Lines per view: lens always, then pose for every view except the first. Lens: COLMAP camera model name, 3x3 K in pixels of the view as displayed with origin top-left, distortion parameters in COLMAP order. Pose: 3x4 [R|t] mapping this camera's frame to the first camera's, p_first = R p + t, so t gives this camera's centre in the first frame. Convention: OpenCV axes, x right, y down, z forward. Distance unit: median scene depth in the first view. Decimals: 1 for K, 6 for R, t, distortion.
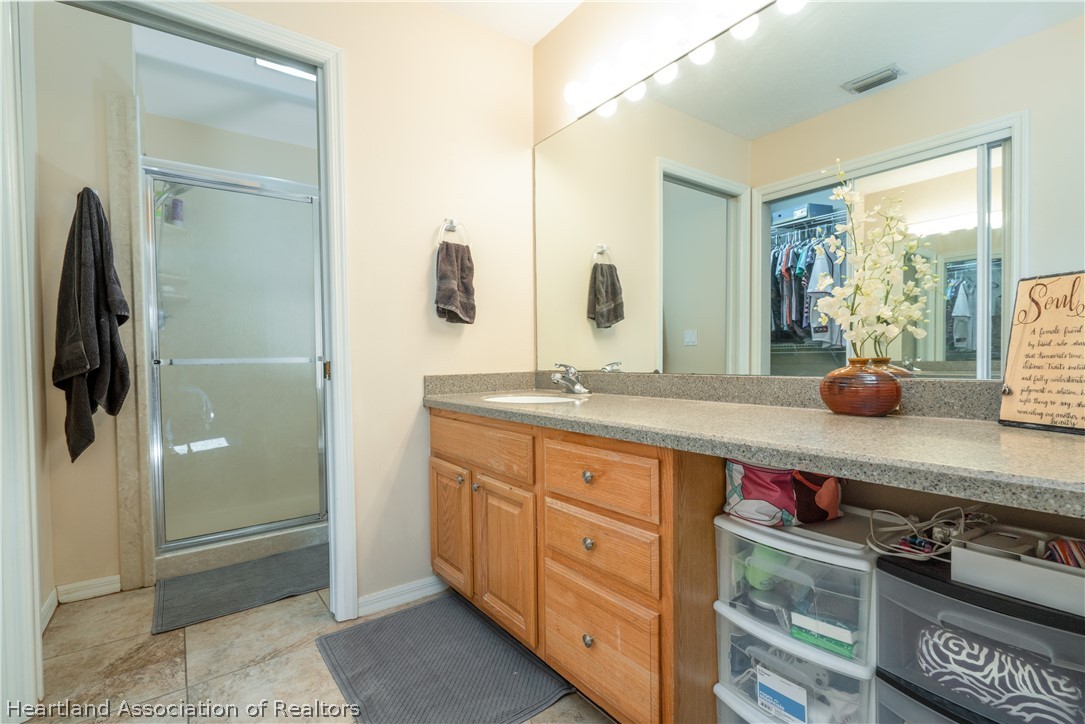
lens RADIAL K [[497.4, 0, 544.9], [0, 497.4, 361.7], [0, 0, 1]] dist [-0.001484, -0.000637]
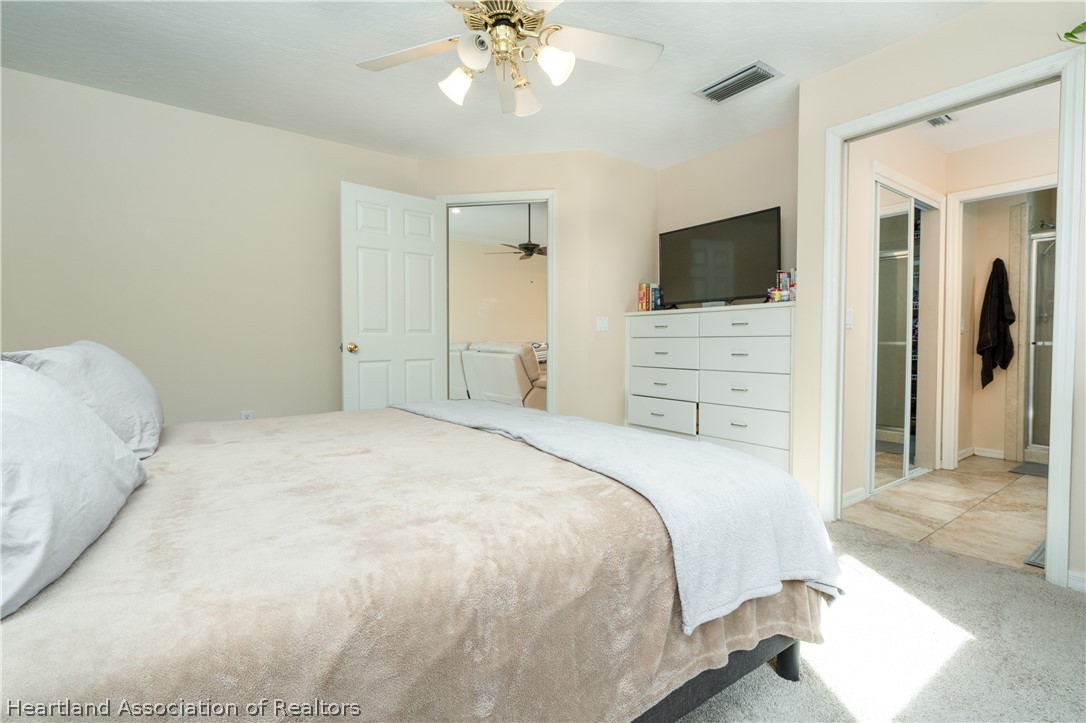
lens RADIAL K [[497.8, 0, 544.9], [0, 497.8, 359.5], [0, 0, 1]] dist [-0.001484, -0.000637]
pose [[0.087795, 0.041702, -0.995265, 0.973242], [-0.029935, 0.998783, 0.039209, 0.045386], [0.995689, 0.026351, 0.088936, -1.035158]]
